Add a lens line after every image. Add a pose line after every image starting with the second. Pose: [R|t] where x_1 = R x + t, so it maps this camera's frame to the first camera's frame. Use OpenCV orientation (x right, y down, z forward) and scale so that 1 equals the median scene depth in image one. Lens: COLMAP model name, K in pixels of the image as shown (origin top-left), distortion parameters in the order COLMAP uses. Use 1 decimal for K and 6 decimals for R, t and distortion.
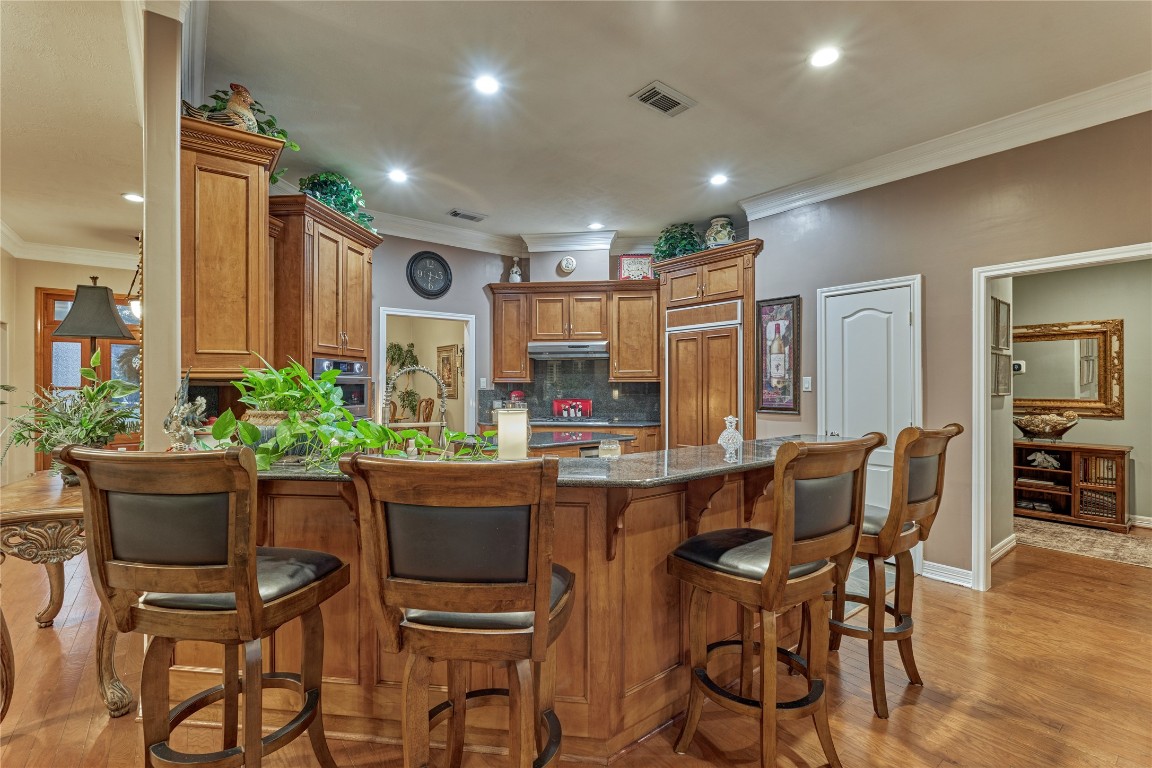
lens RADIAL K [[518.3, 0, 581.3], [0, 518.3, 381.8], [0, 0, 1]] dist [-0.008966, 0.000639]
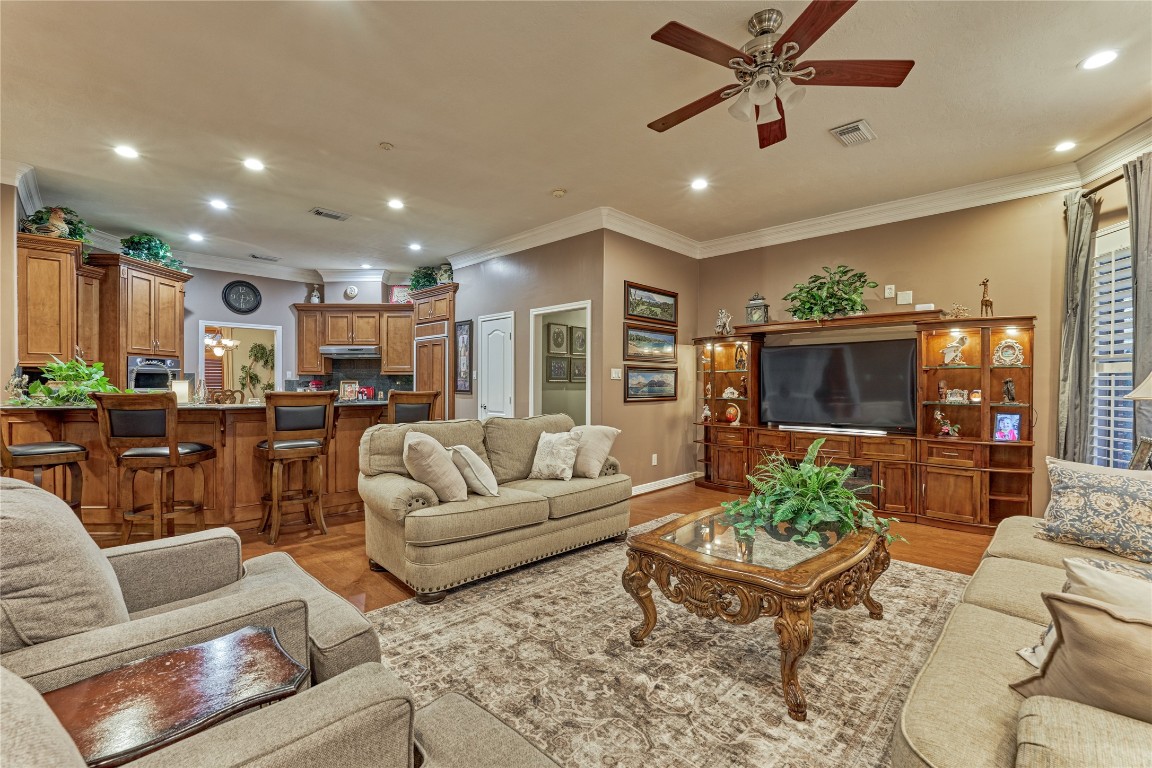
lens RADIAL K [[501.1, 0, 577.7], [0, 501.1, 385.0], [0, 0, 1]] dist [-0.001733, -0.000824]
pose [[0.992228, 0.002589, 0.124407, 0.517128], [-0.003666, 0.999958, 0.008428, 0.019038], [-0.124380, -0.008819, 0.992195, -0.541204]]
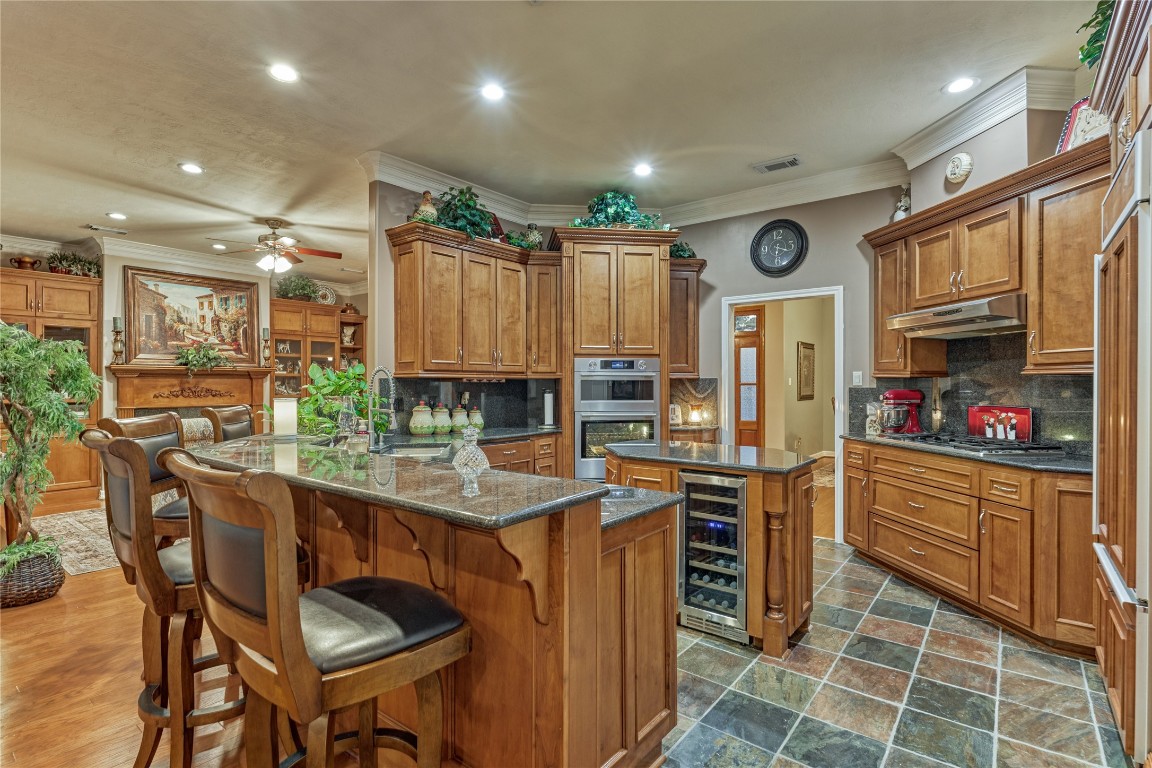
lens RADIAL K [[555.0, 0, 575.7], [0, 555.0, 384.6], [0, 0, 1]] dist [-0.006567, 0.001919]
pose [[0.229720, 0.006400, -0.973236, 0.582162], [0.006985, 0.999942, 0.008225, 0.002922], [0.973232, -0.008688, 0.229662, 0.559101]]
